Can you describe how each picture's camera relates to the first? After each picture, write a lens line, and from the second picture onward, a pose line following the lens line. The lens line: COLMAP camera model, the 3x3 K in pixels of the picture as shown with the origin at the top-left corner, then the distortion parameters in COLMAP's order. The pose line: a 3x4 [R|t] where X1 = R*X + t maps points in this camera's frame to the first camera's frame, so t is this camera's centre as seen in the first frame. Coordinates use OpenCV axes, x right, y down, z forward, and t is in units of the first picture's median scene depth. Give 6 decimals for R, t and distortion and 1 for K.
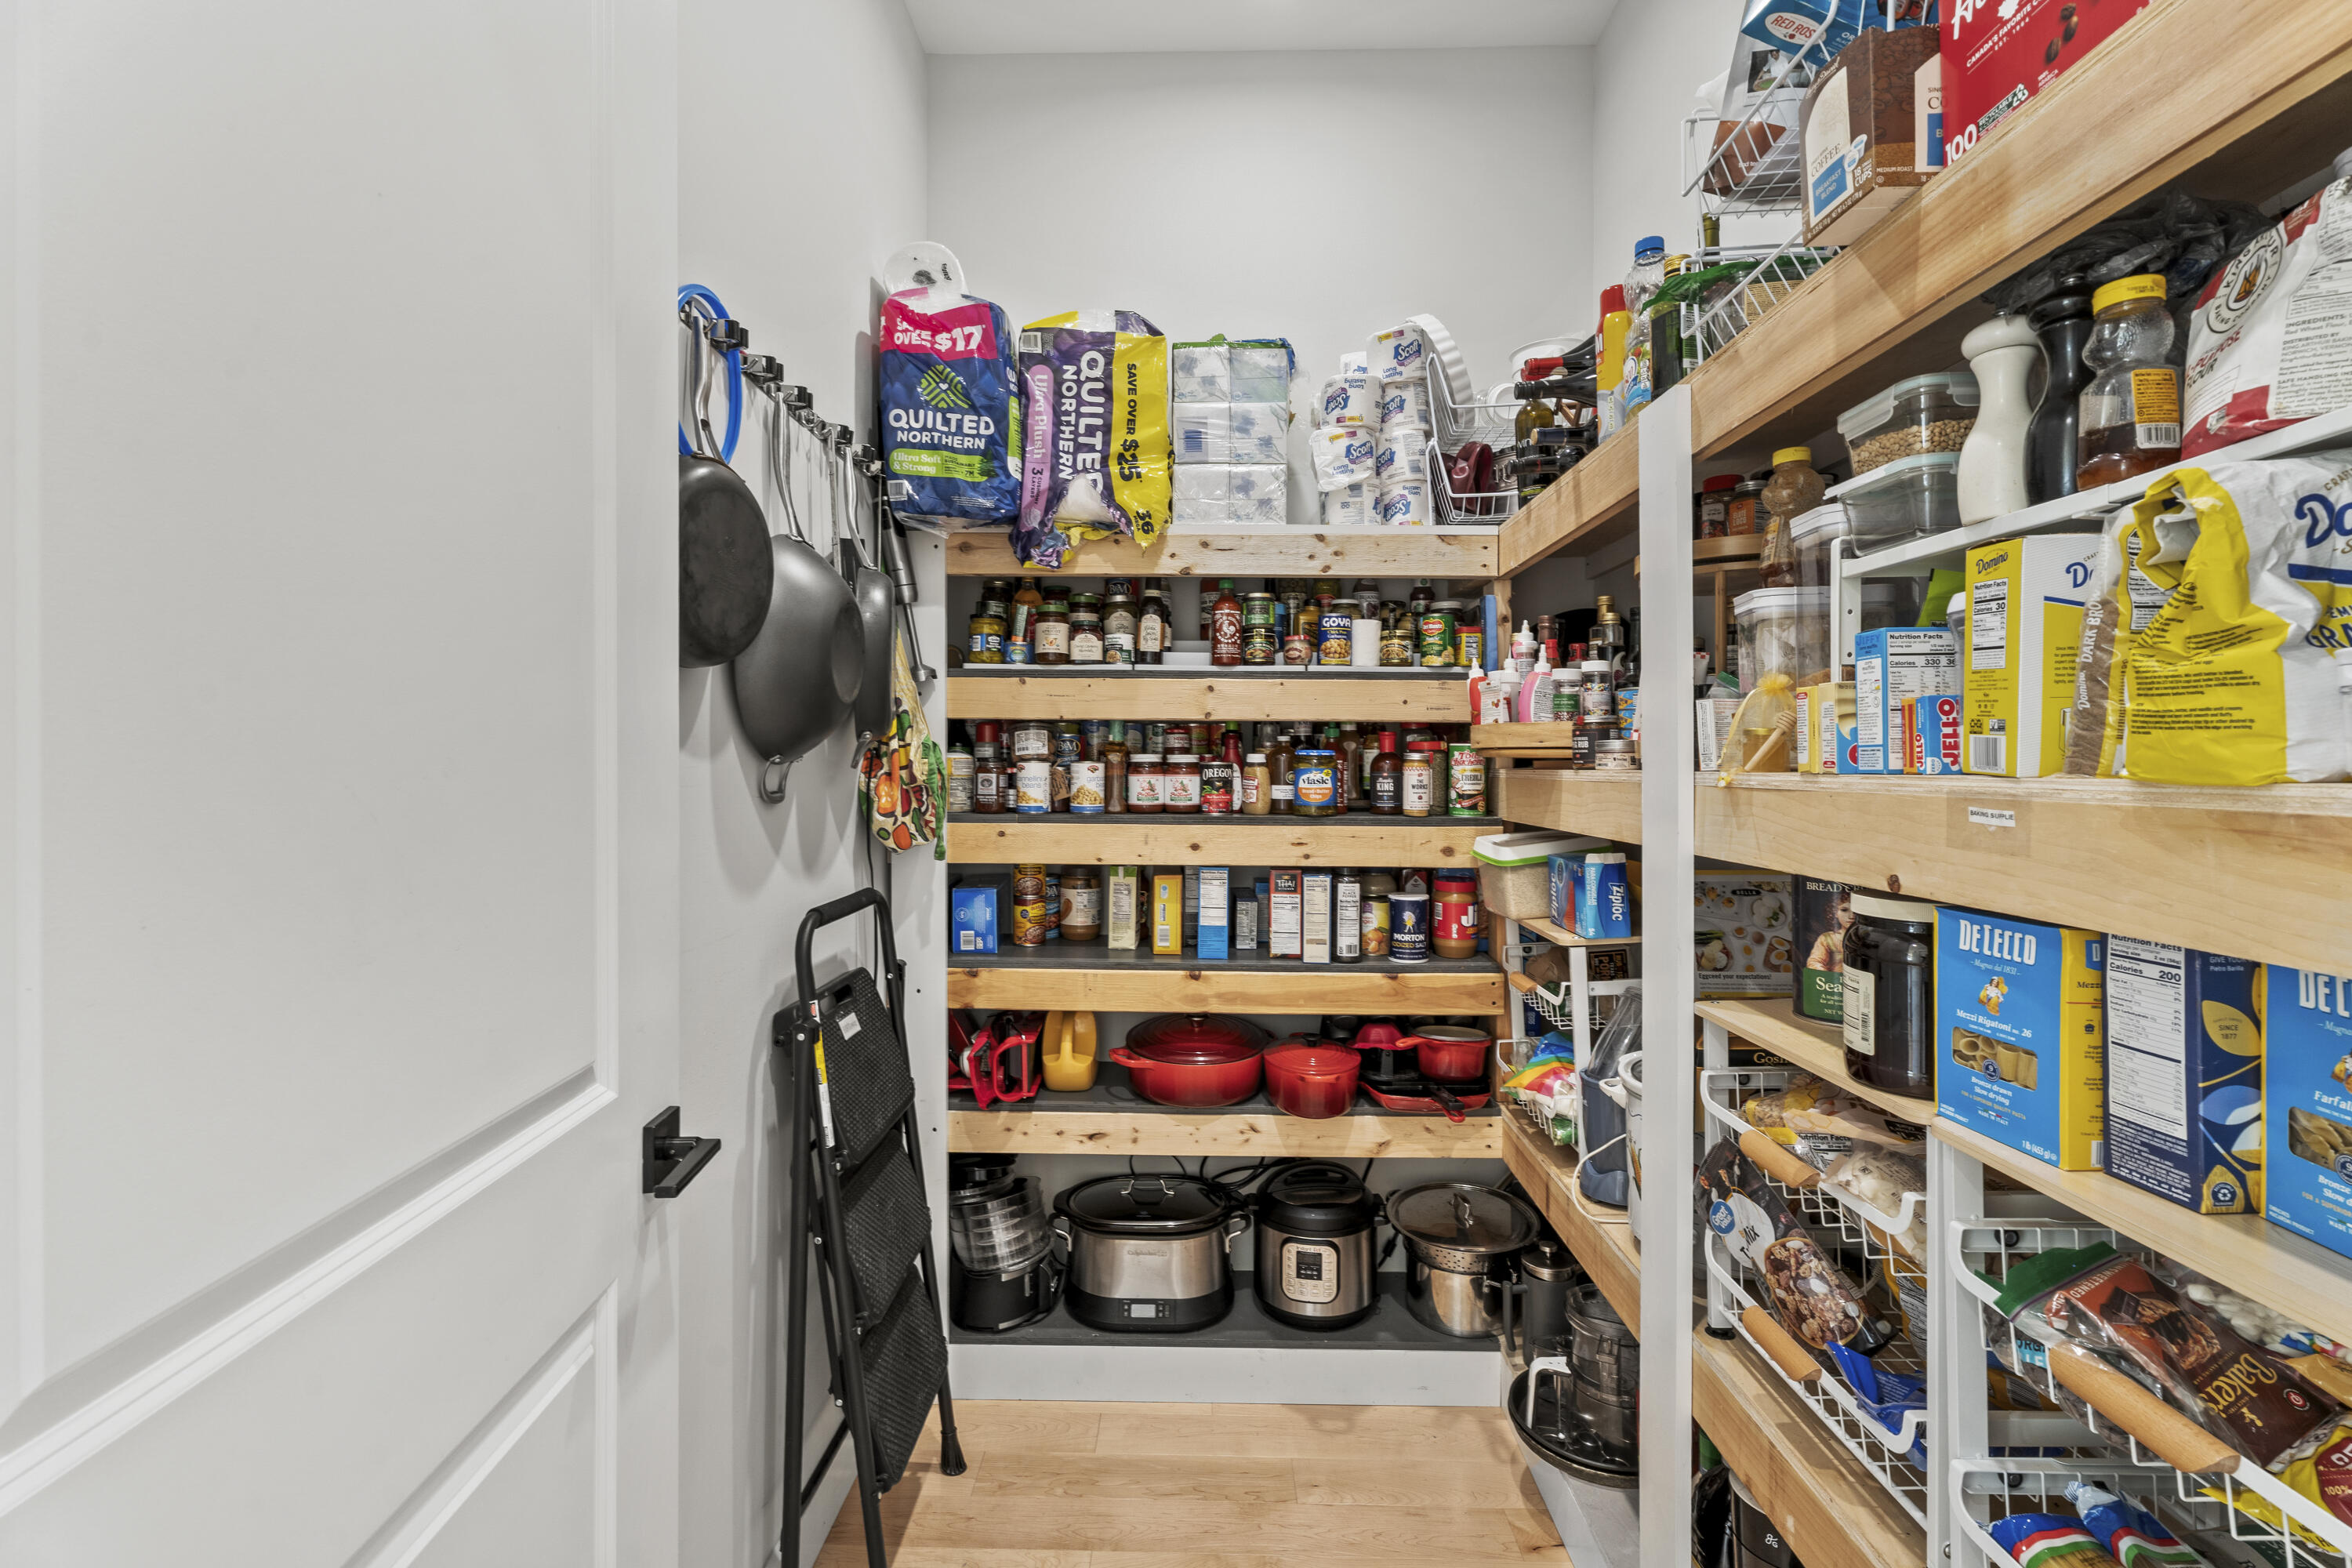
lens RADIAL K [[1065.6, 0, 1164.8], [0, 1065.6, 754.9], [0, 0, 1]] dist [0.002820, -0.000882]
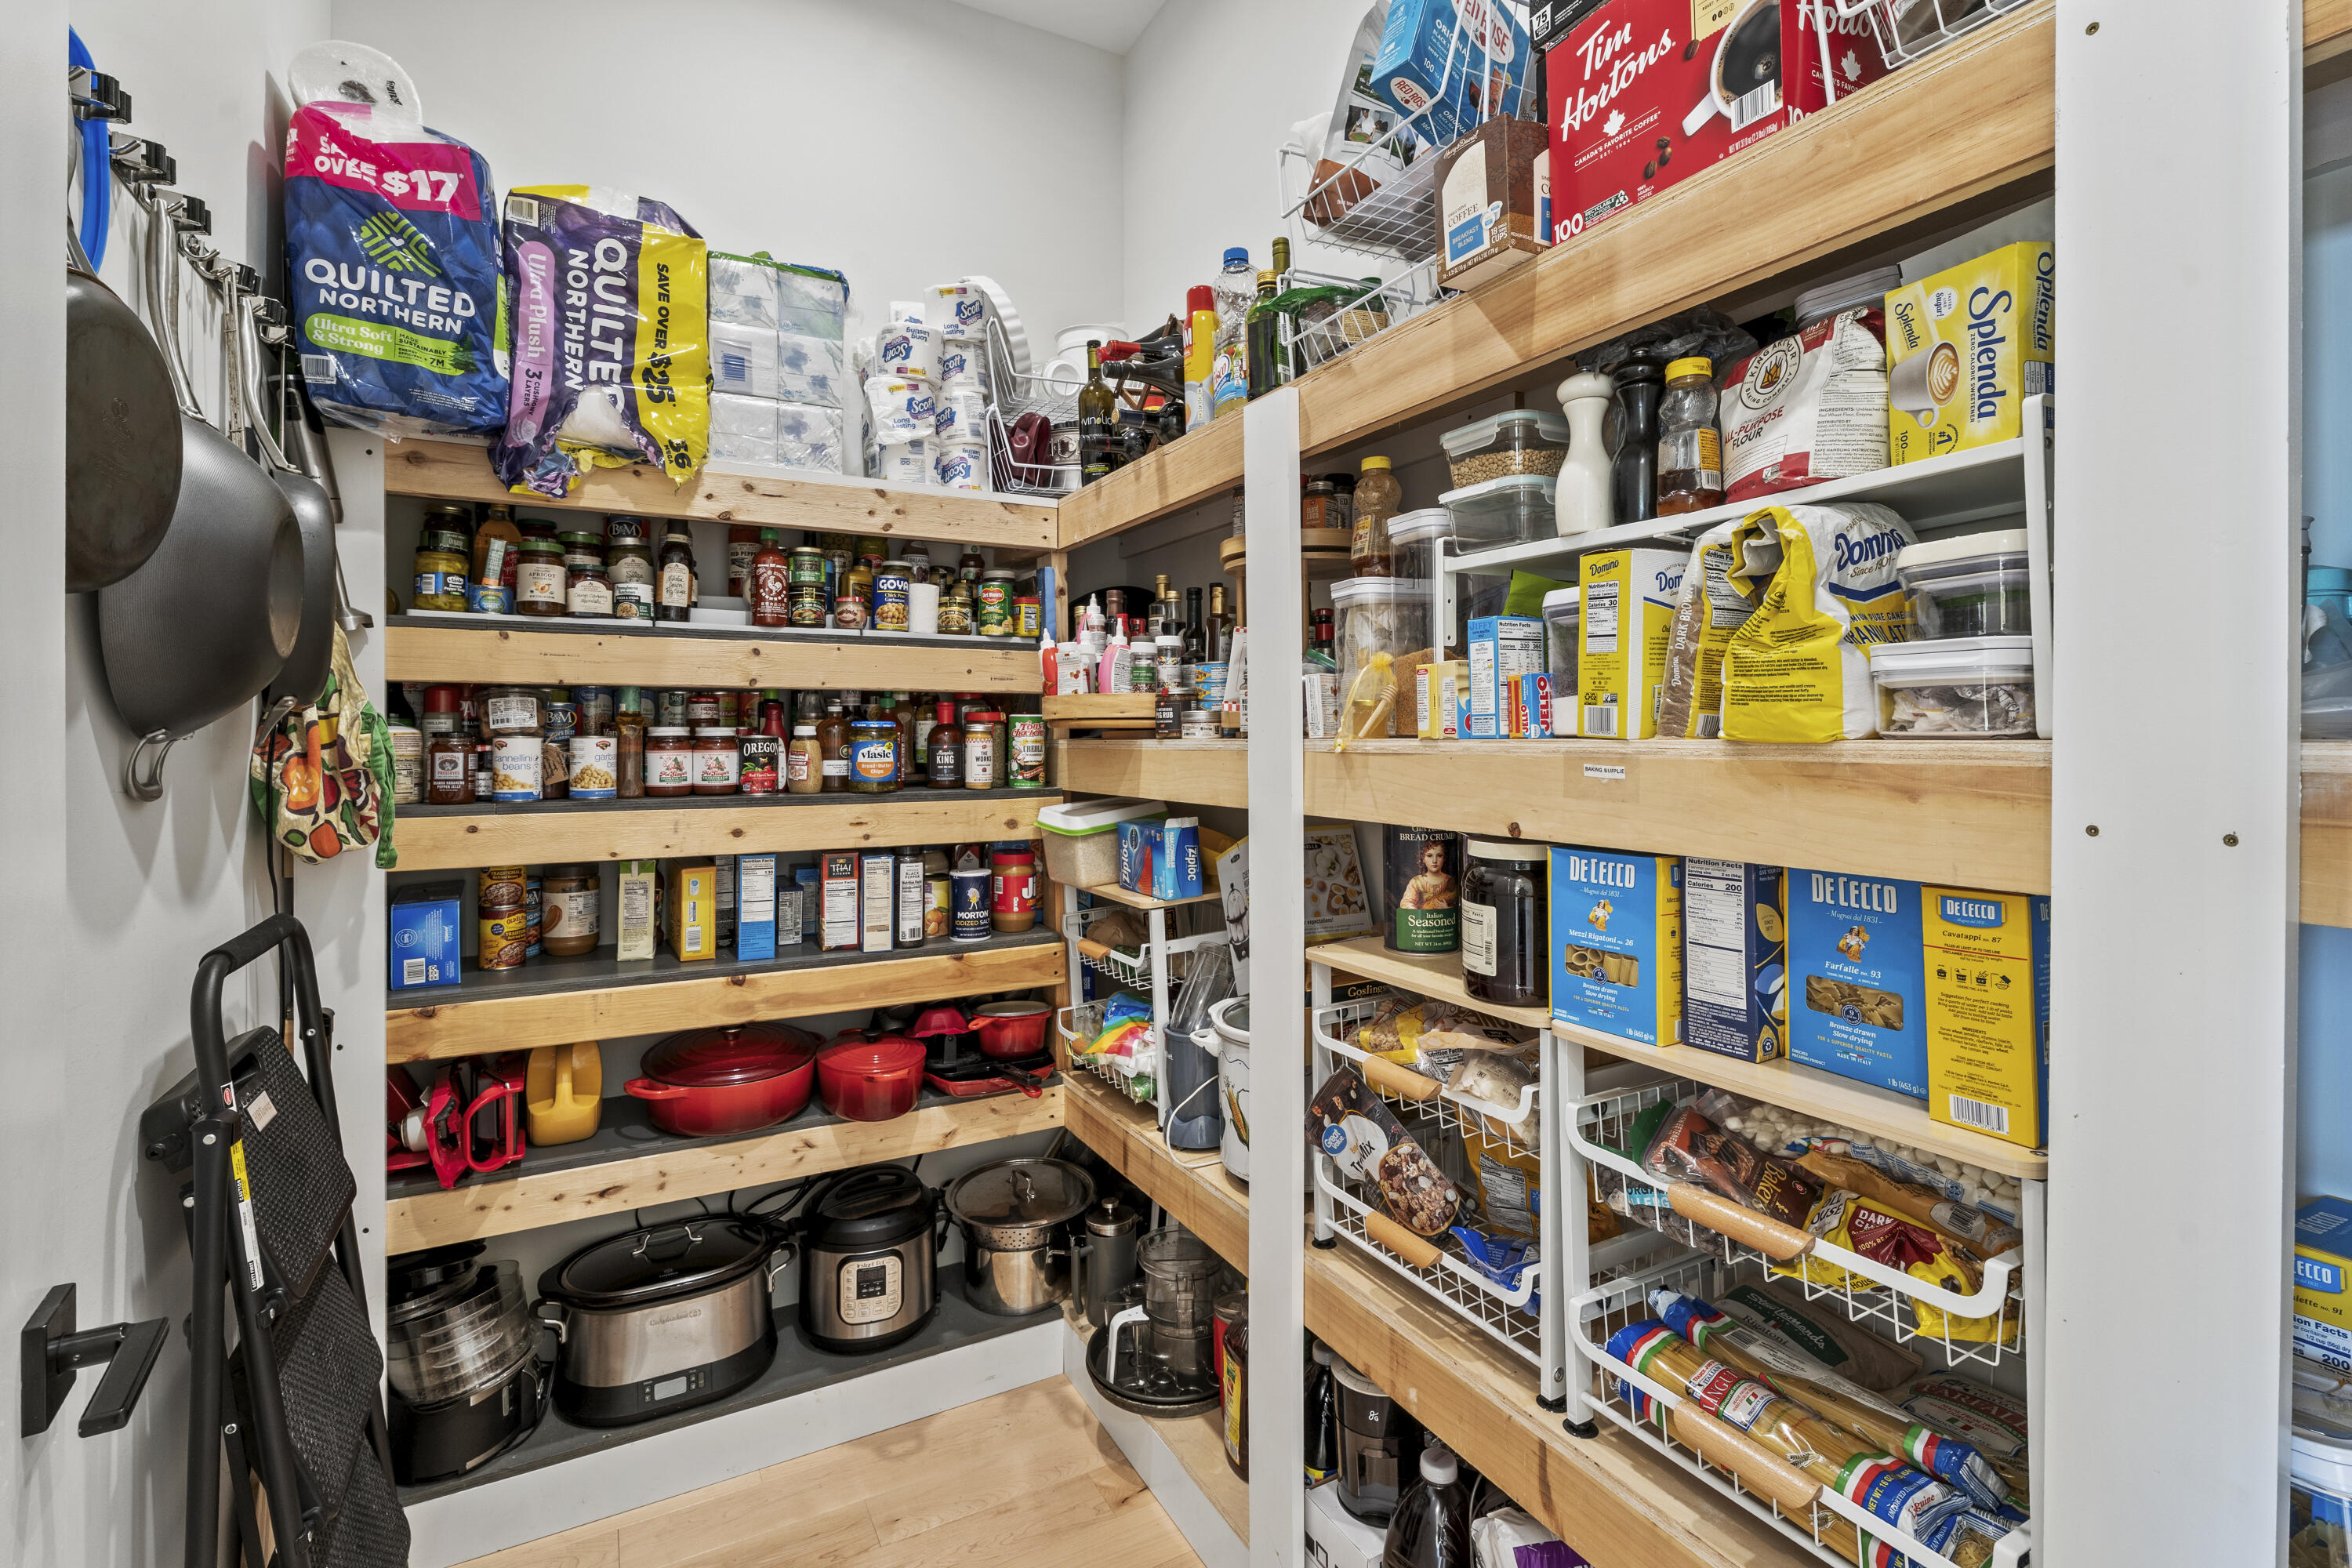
lens RADIAL K [[1084.0, 0, 1171.6], [0, 1084.0, 717.8], [0, 0, 1]] dist [0.003566, 0.000288]
pose [[0.867772, -0.000381, 0.496963, -0.112020], [0.004964, 0.999956, -0.007902, 0.001095], [-0.496938, 0.009324, 0.867736, 0.058405]]
